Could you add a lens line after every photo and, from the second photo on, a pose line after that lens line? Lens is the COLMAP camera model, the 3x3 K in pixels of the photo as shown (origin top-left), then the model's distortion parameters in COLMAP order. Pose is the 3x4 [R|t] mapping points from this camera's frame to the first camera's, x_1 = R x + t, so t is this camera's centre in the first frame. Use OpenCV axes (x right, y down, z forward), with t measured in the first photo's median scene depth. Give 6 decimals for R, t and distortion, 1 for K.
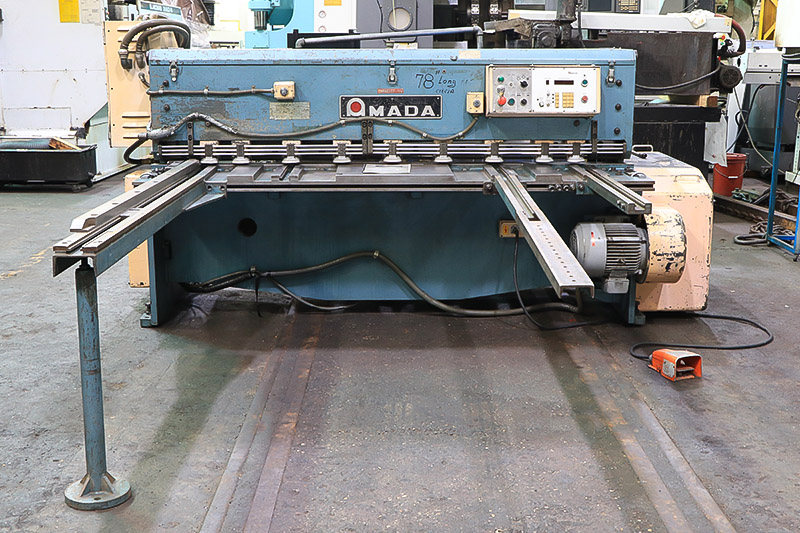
lens RADIAL K [[995.7, 0, 400.0], [0, 995.7, 266.5], [0, 0, 1]] dist [-0.041463, -0.009944]
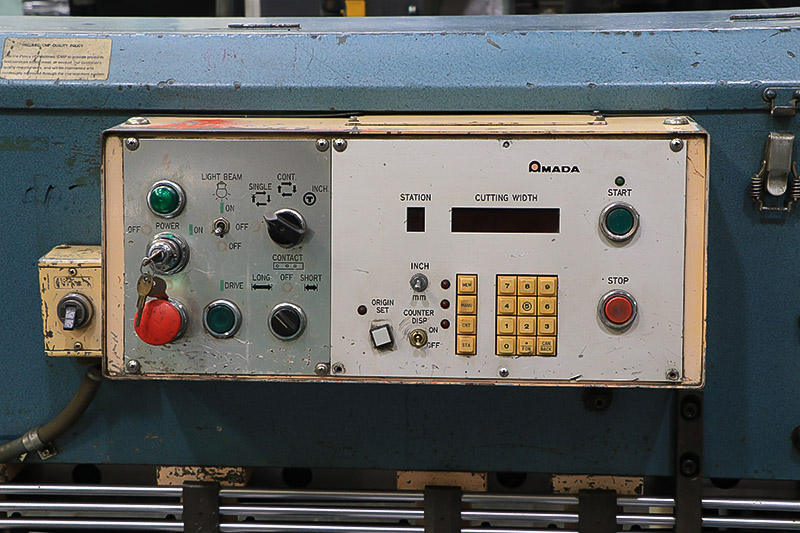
lens RADIAL K [[1388.9, 0, 400.0], [0, 1388.9, 266.5], [0, 0, 1]] dist [0.070208, 0.140212]
pose [[0.995484, 0.011788, -0.094190, 0.165142], [-0.012067, 0.999924, -0.002392, -0.170696], [0.094154, 0.003518, 0.995551, 0.720776]]
